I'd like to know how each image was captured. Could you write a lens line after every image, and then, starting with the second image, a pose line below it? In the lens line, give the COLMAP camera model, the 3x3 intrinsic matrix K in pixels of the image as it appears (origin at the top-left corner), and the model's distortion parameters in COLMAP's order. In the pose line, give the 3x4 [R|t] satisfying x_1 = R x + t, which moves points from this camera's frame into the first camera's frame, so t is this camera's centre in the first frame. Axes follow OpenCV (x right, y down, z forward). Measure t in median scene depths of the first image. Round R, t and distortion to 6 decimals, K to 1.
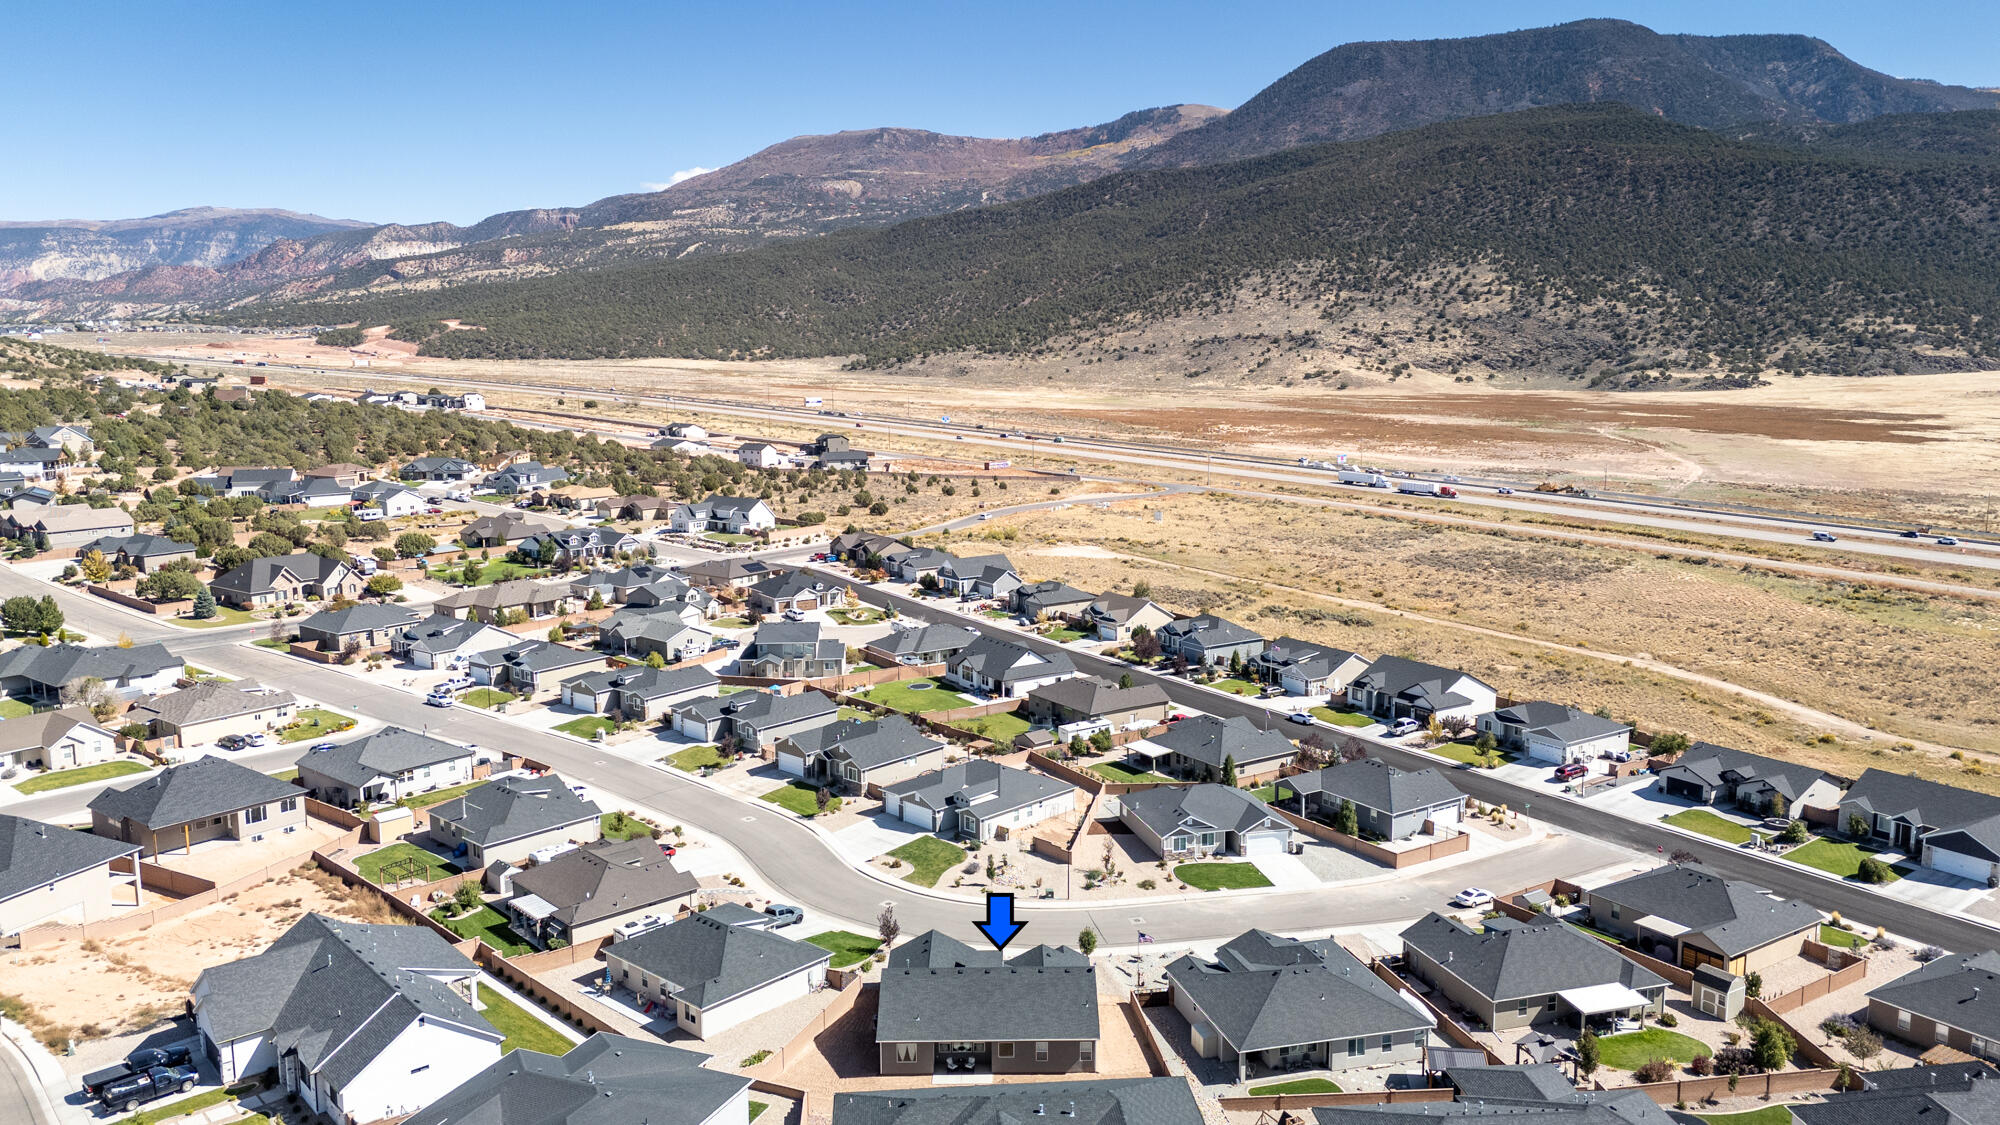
lens RADIAL K [[1462.6, 0, 1006.5], [0, 1462.6, 555.1], [0, 0, 1]] dist [0.091908, -0.090548]
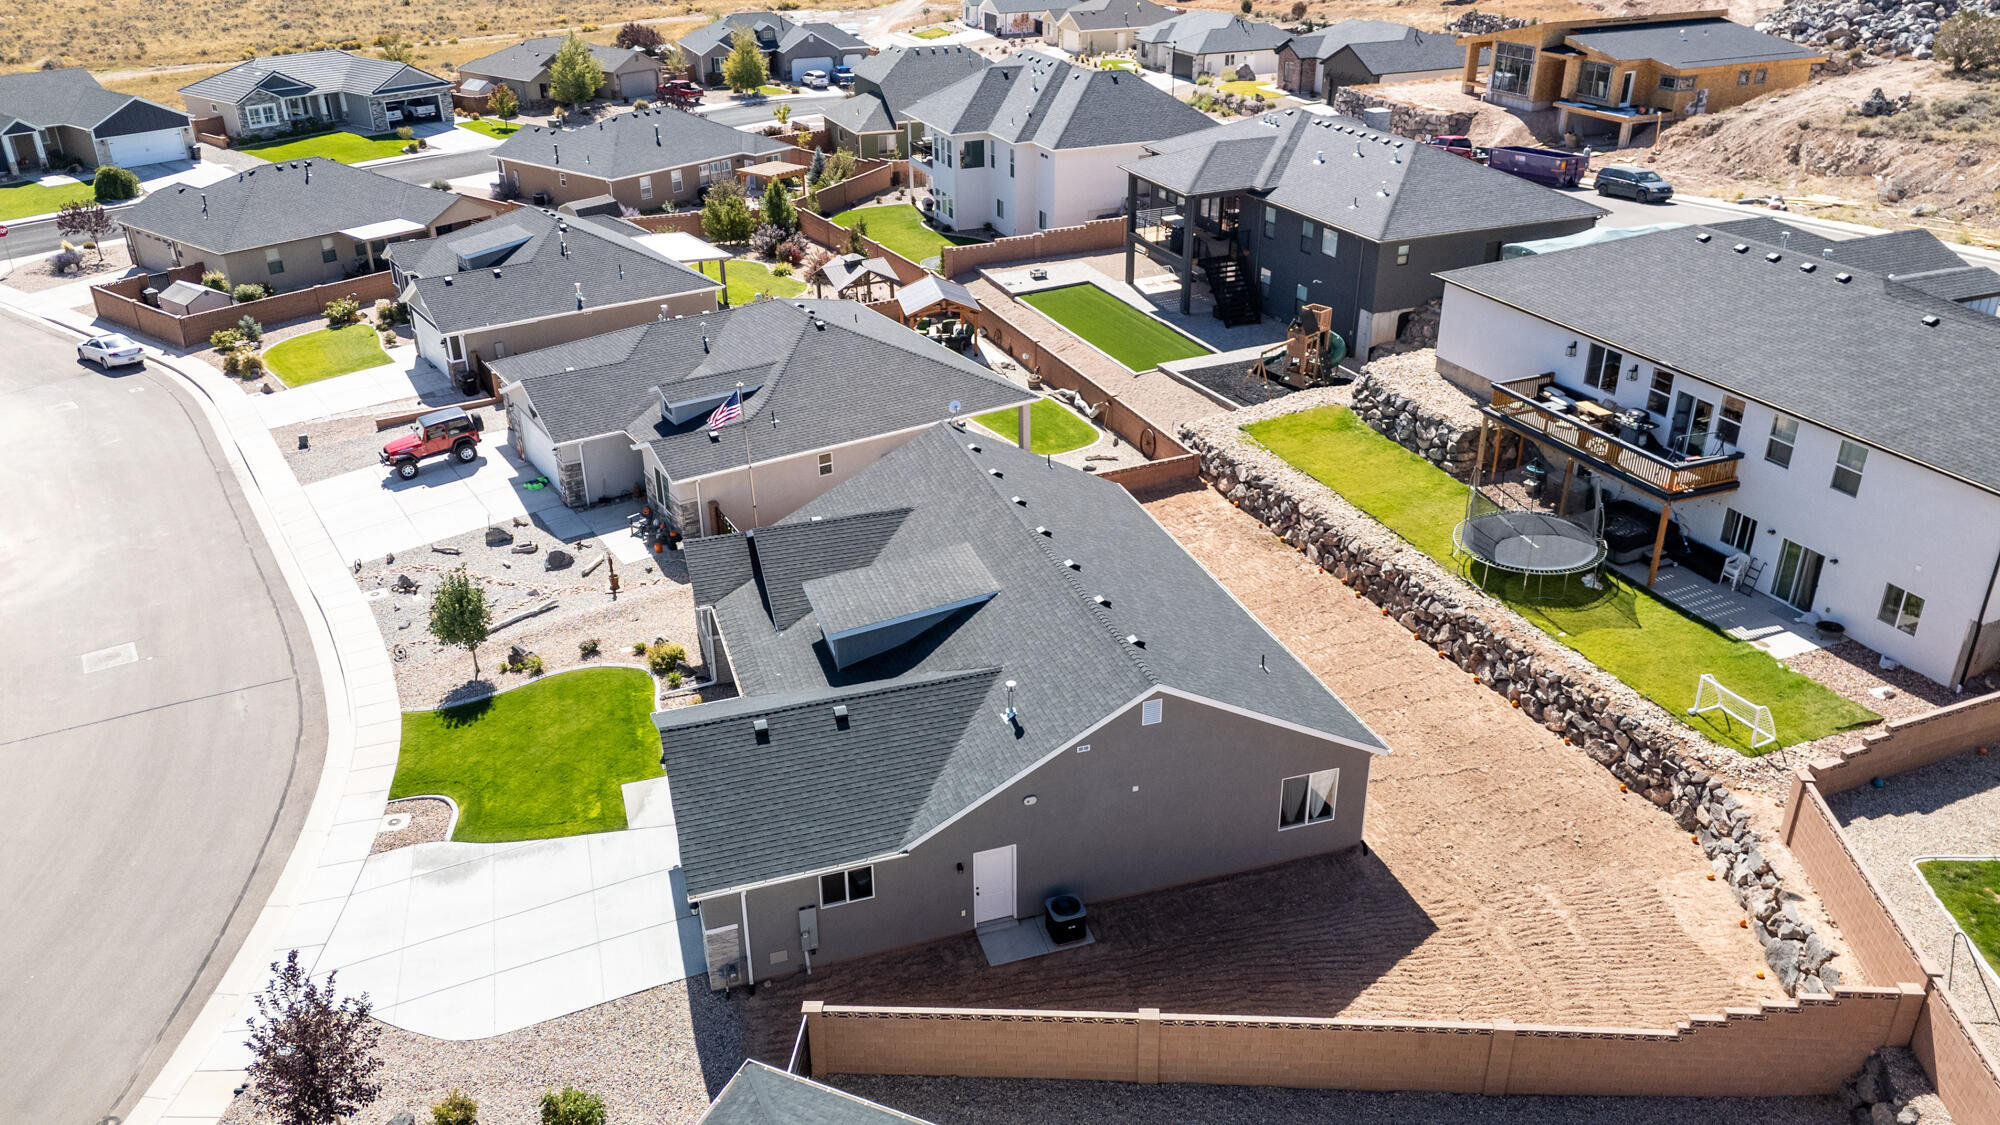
lens RADIAL K [[1462.6, 0, 1006.5], [0, 1462.6, 555.1], [0, 0, 1]] dist [0.091908, -0.090548]
pose [[-0.310554, -0.411311, 0.856960, -0.215732], [0.151714, 0.868531, 0.471844, 0.092566], [-0.938371, 0.276545, -0.207324, 0.780398]]
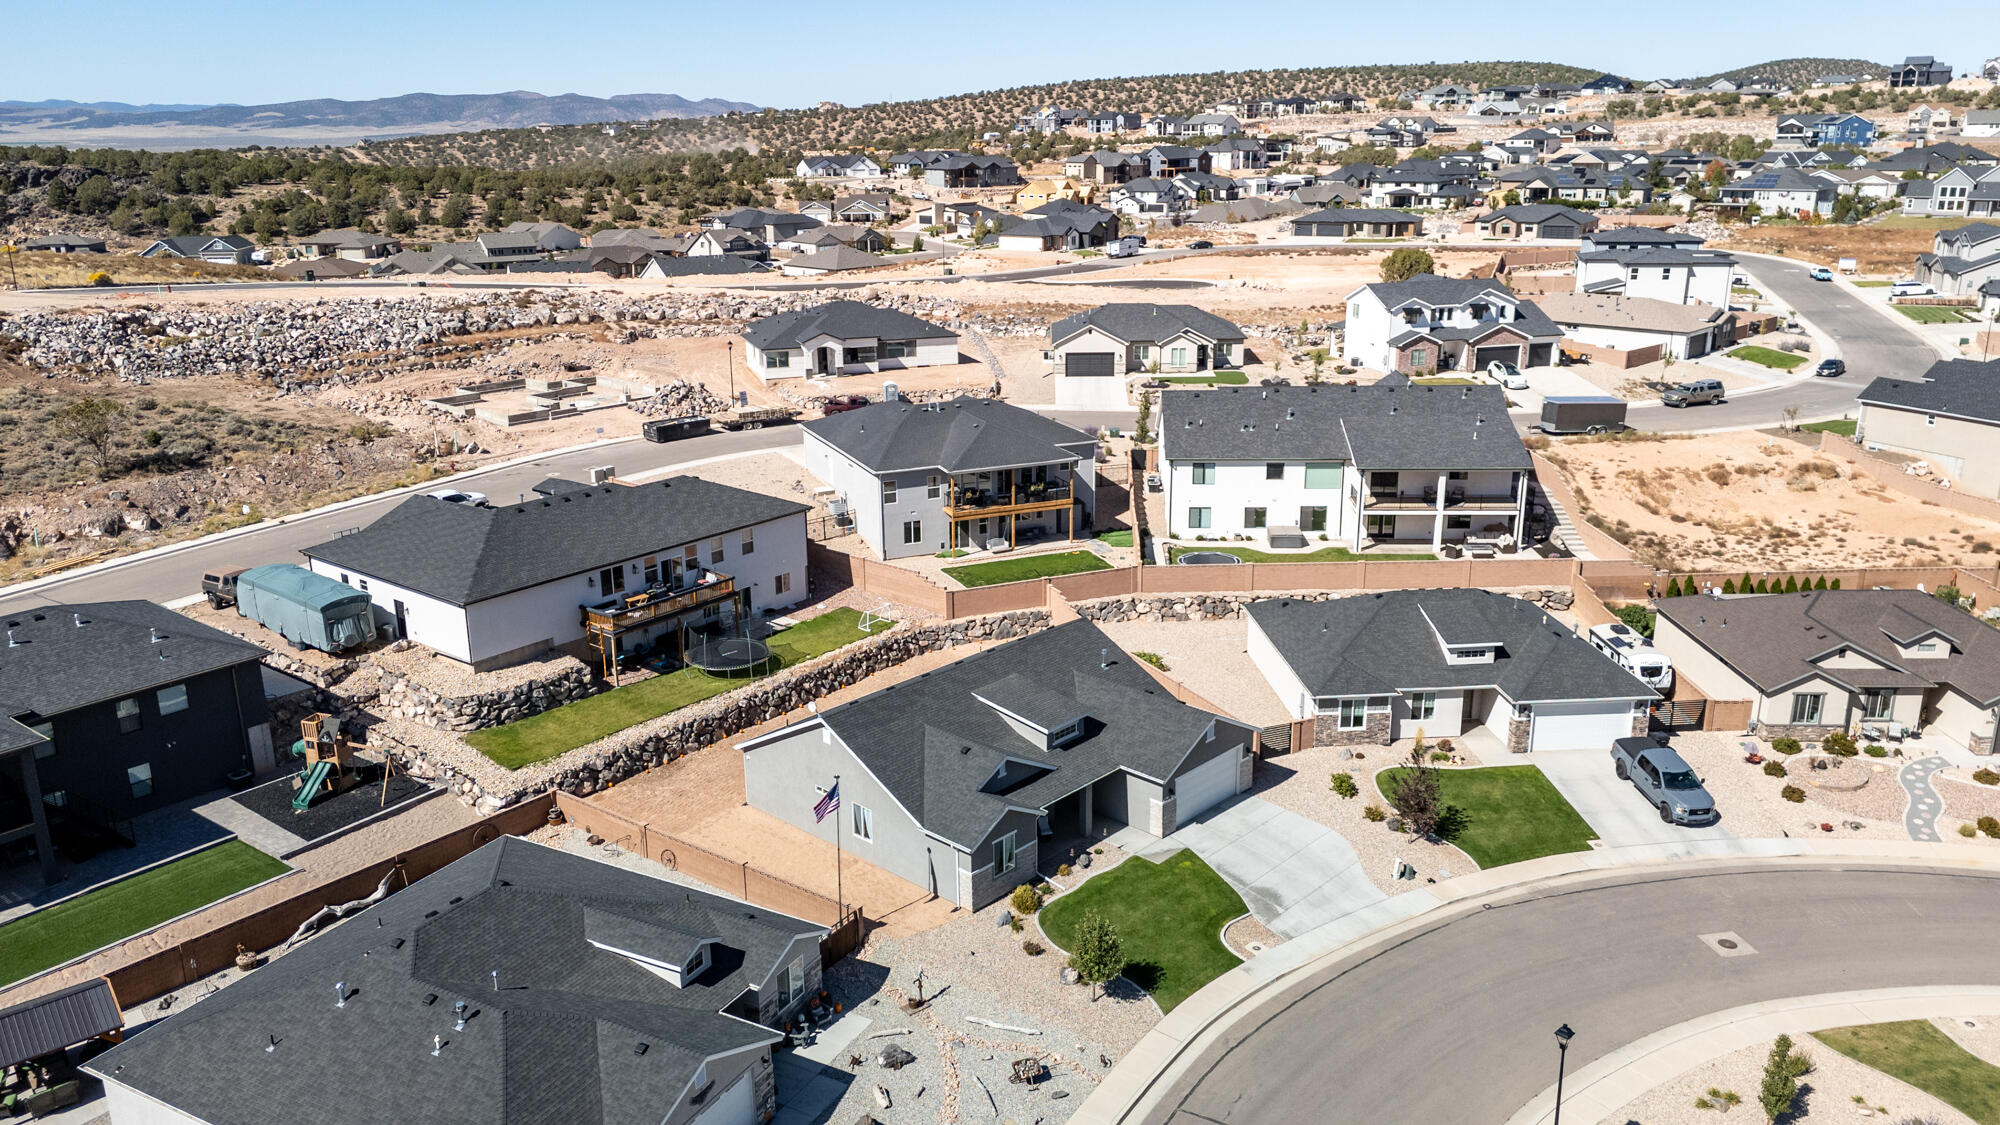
lens RADIAL K [[1462.6, 0, 1006.5], [0, 1462.6, 555.1], [0, 0, 1]] dist [0.091908, -0.090548]
pose [[-0.682175, 0.220000, -0.697307, 0.259942], [-0.095761, 0.918567, 0.383490, 0.018507], [0.724891, 0.328382, -0.605557, 0.970184]]
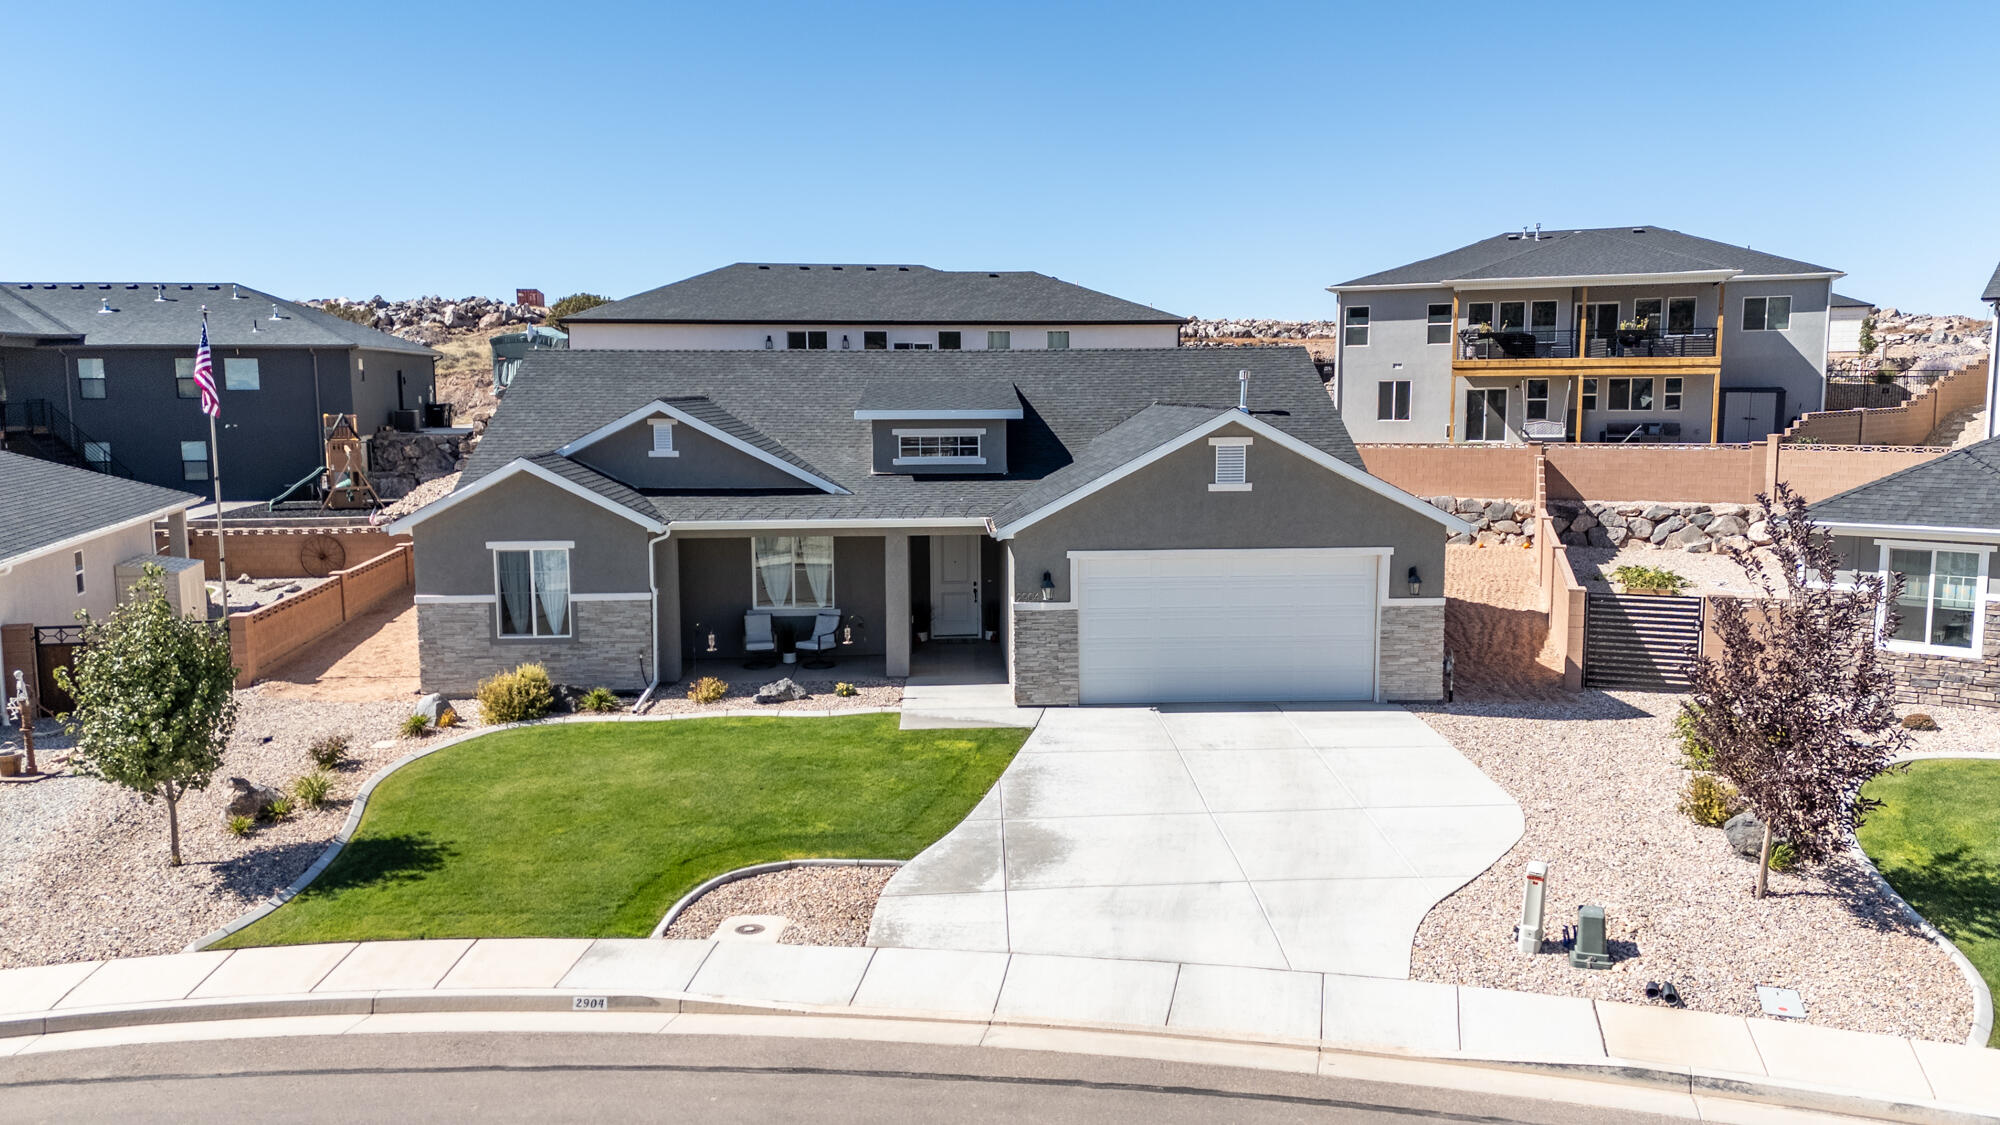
lens RADIAL K [[1462.6, 0, 1006.5], [0, 1462.6, 555.1], [0, 0, 1]] dist [0.091908, -0.090548]
pose [[-0.998932, 0.016975, -0.042979, -0.011142], [0.005099, 0.964896, 0.262583, 0.177780], [0.045928, 0.262084, -0.963952, 0.924423]]
